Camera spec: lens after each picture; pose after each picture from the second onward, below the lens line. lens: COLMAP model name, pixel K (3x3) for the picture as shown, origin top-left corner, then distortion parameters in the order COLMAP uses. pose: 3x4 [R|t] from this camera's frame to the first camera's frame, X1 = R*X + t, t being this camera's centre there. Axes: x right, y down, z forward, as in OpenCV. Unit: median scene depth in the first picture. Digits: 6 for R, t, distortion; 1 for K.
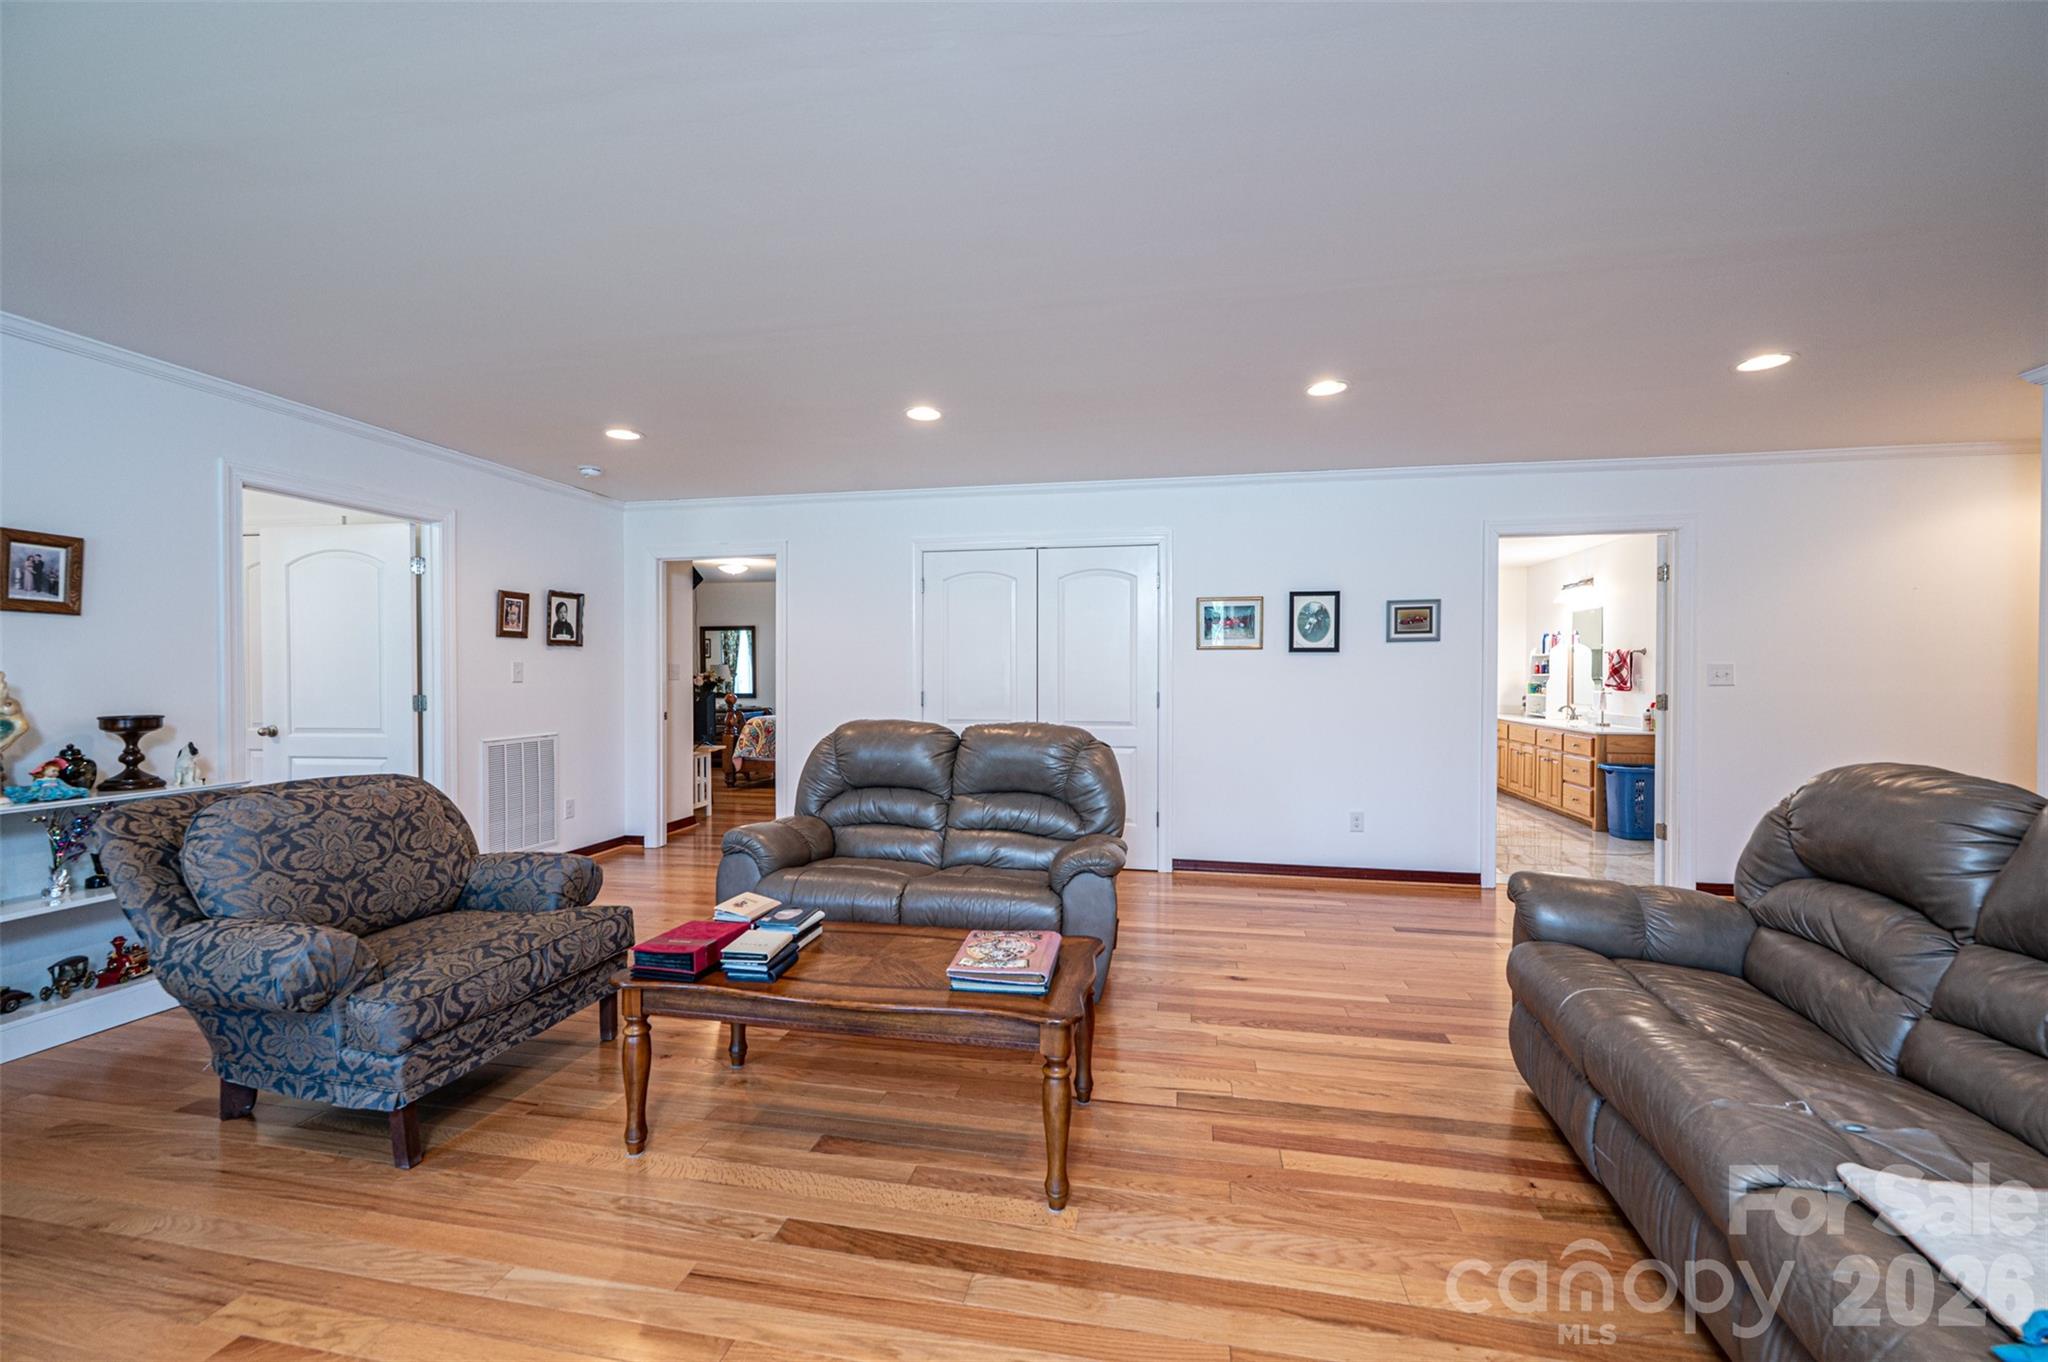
lens RADIAL K [[824.3, 0, 1027.4], [0, 824.3, 681.8], [0, 0, 1]] dist [-0.001807, 0.000542]
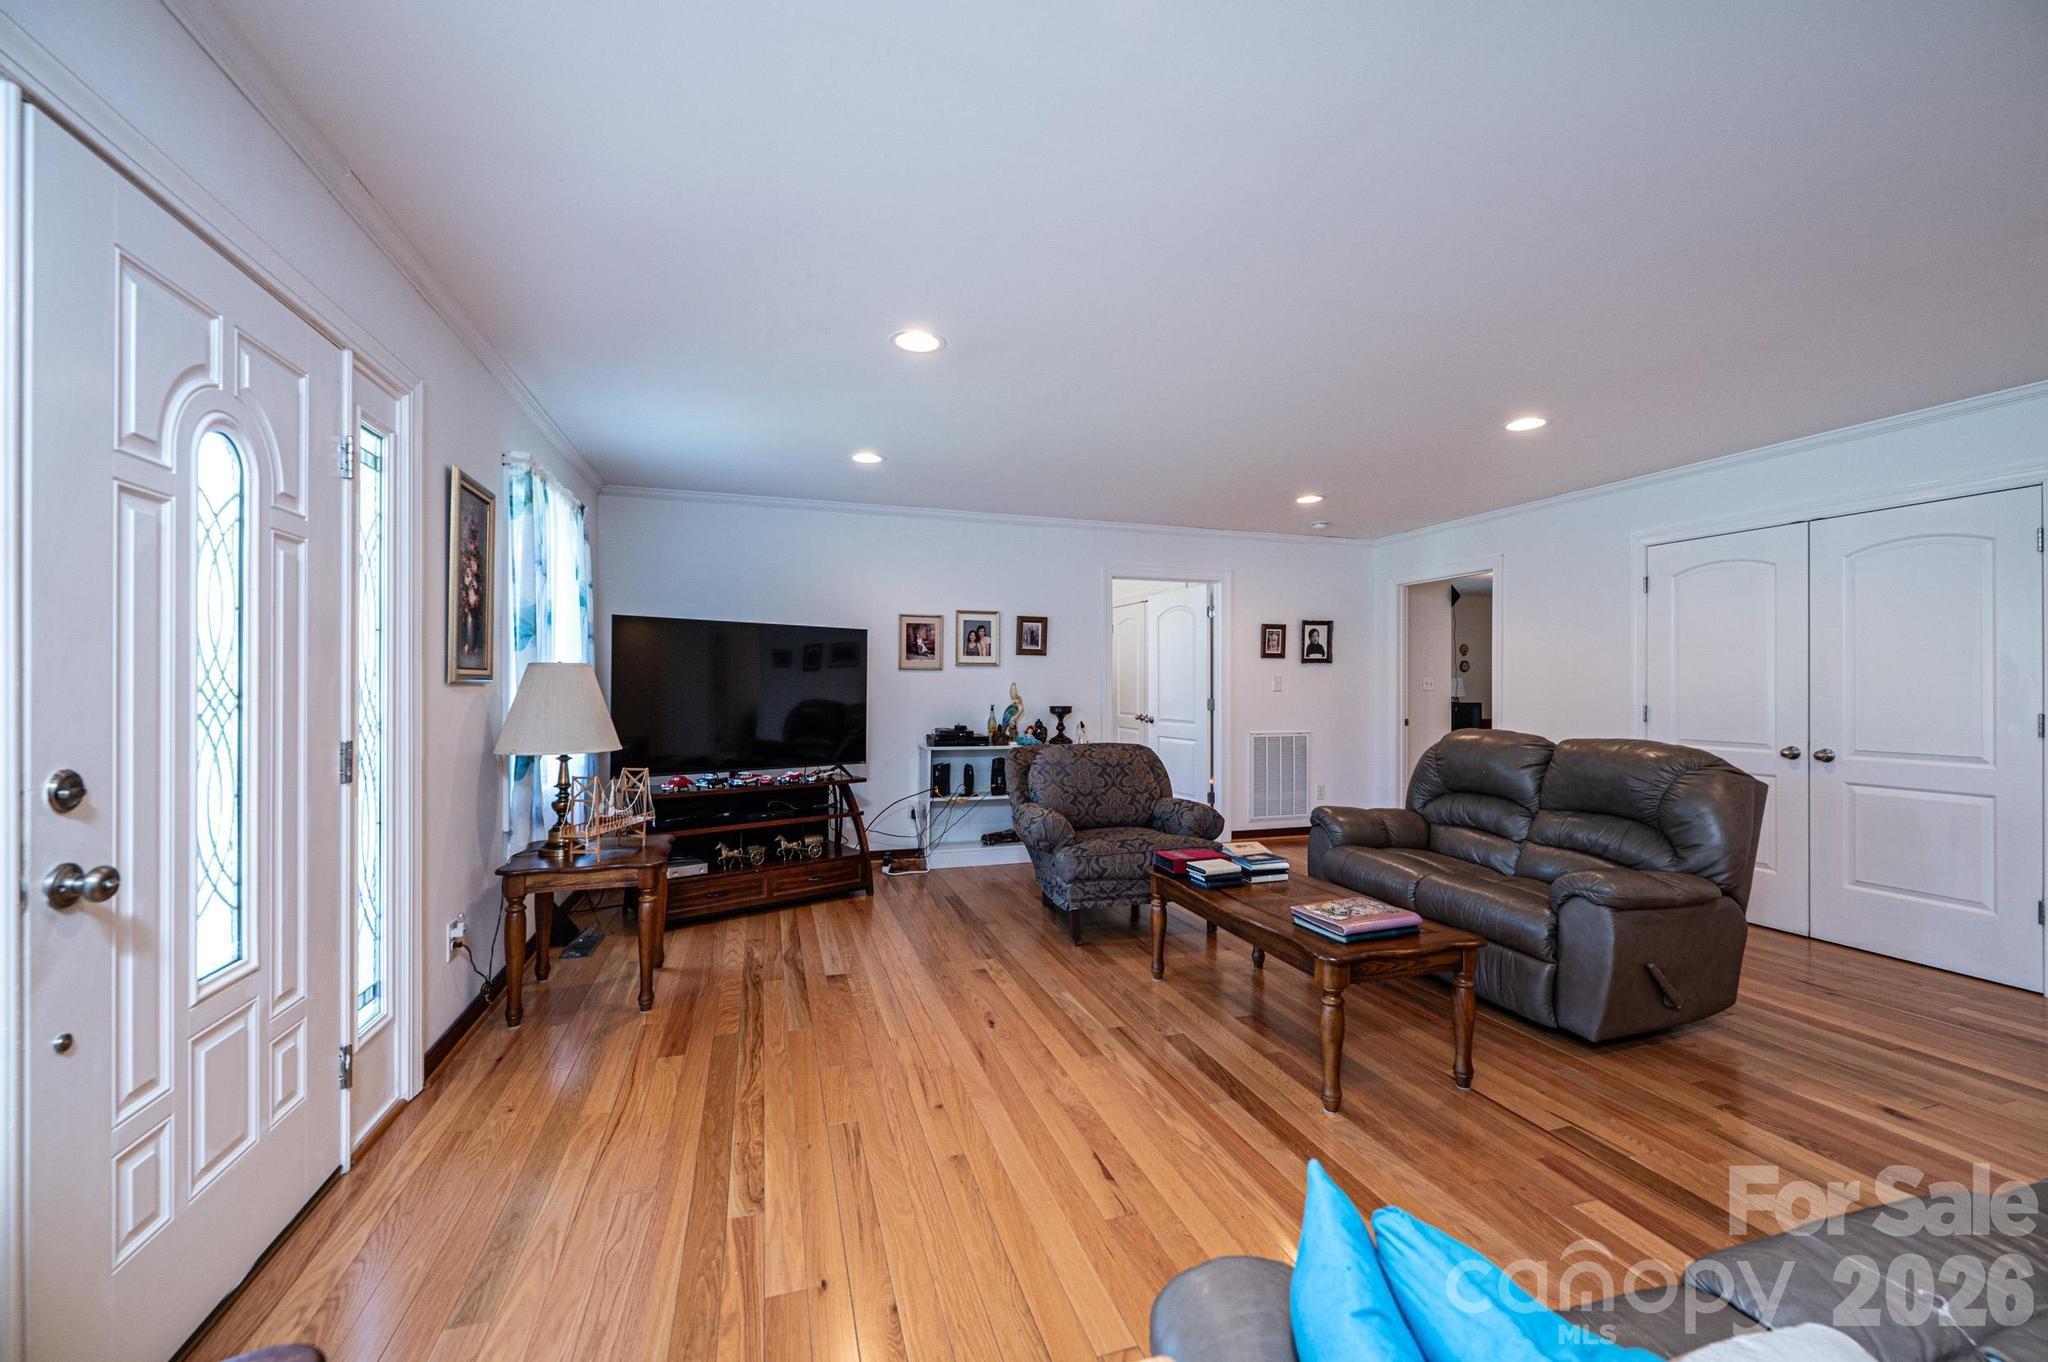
lens RADIAL K [[824.3, 0, 1014.8], [0, 824.3, 684.1], [0, 0, 1]] dist [-0.001807, 0.000542]
pose [[0.468750, -0.000191, -0.883331, 0.576819], [-0.010150, 0.999933, -0.005603, 0.001289], [0.883273, 0.011592, 0.468716, -0.012258]]
